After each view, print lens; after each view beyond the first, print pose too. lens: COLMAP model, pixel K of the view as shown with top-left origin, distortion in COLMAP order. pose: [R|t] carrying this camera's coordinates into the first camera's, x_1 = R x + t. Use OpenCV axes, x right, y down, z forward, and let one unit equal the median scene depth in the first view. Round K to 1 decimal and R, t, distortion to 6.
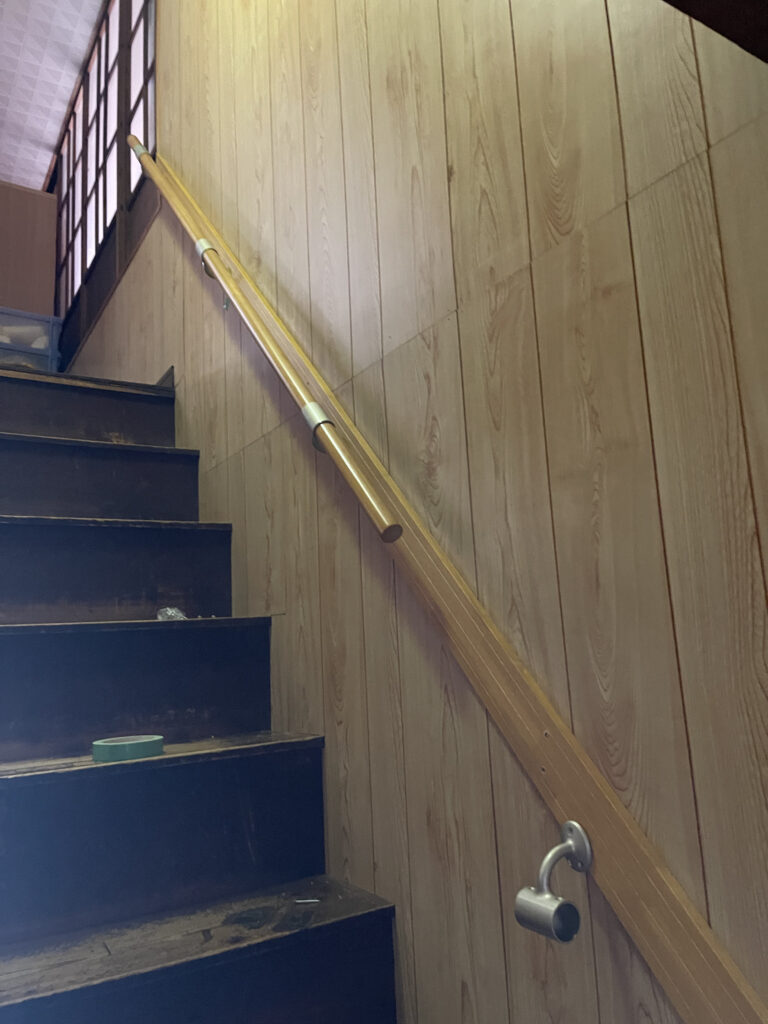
lens RADIAL K [[772.6, 0, 383.8], [0, 772.6, 514.7], [0, 0, 1]] dist [0.075979, -0.097316]
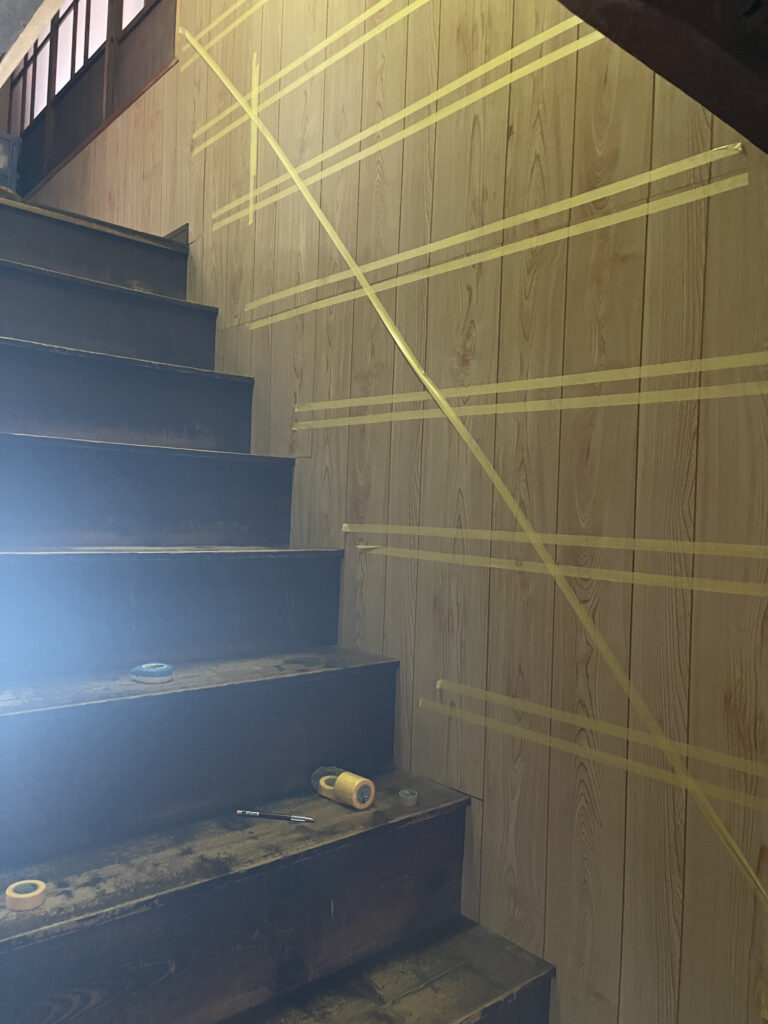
lens RADIAL K [[772.6, 0, 383.8], [0, 772.6, 514.7], [0, 0, 1]] dist [0.075979, -0.097316]
pose [[0.983036, 0.088224, 0.160798, -0.192774], [-0.114424, 0.980178, 0.161737, 0.001963], [-0.143342, -0.177392, 0.973645, -0.250172]]
